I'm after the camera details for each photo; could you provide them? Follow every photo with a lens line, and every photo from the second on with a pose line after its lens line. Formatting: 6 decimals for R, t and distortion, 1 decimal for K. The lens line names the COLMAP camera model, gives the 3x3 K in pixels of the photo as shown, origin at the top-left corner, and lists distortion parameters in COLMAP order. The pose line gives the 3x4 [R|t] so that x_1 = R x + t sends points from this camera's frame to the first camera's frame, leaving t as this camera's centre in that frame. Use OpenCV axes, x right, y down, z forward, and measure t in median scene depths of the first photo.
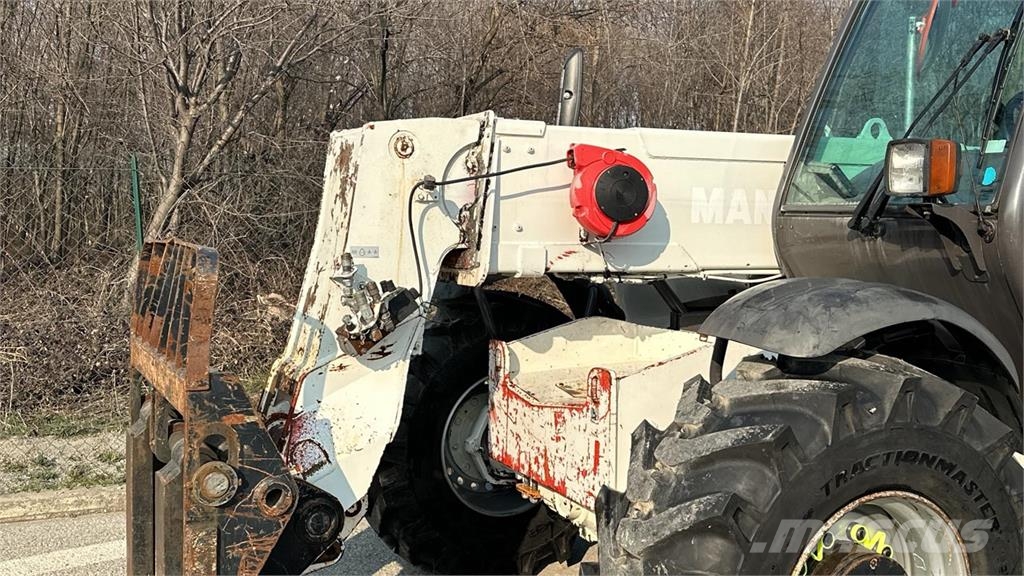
lens RADIAL K [[1090.5, 0, 492.6], [0, 1090.5, 289.7], [0, 0, 1]] dist [0.107226, -0.010229]
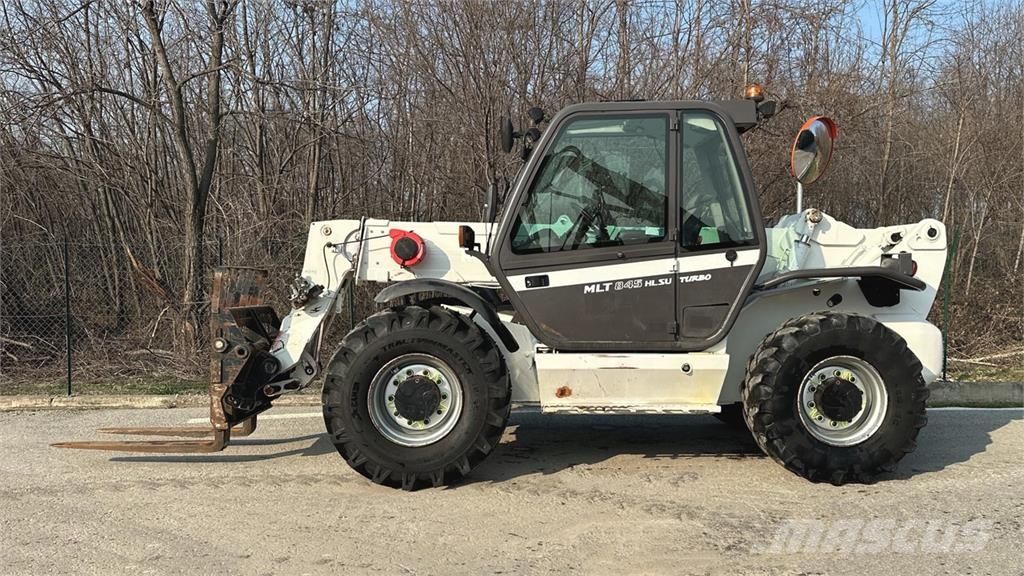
lens RADIAL K [[868.7, 0, 559.3], [0, 868.7, 287.2], [0, 0, 1]] dist [0.066374, -0.006596]
pose [[0.934976, 0.004331, -0.354685, 1.128394], [-0.026403, 0.998001, -0.057412, 0.102987], [0.353727, 0.063043, 0.933222, -0.704610]]
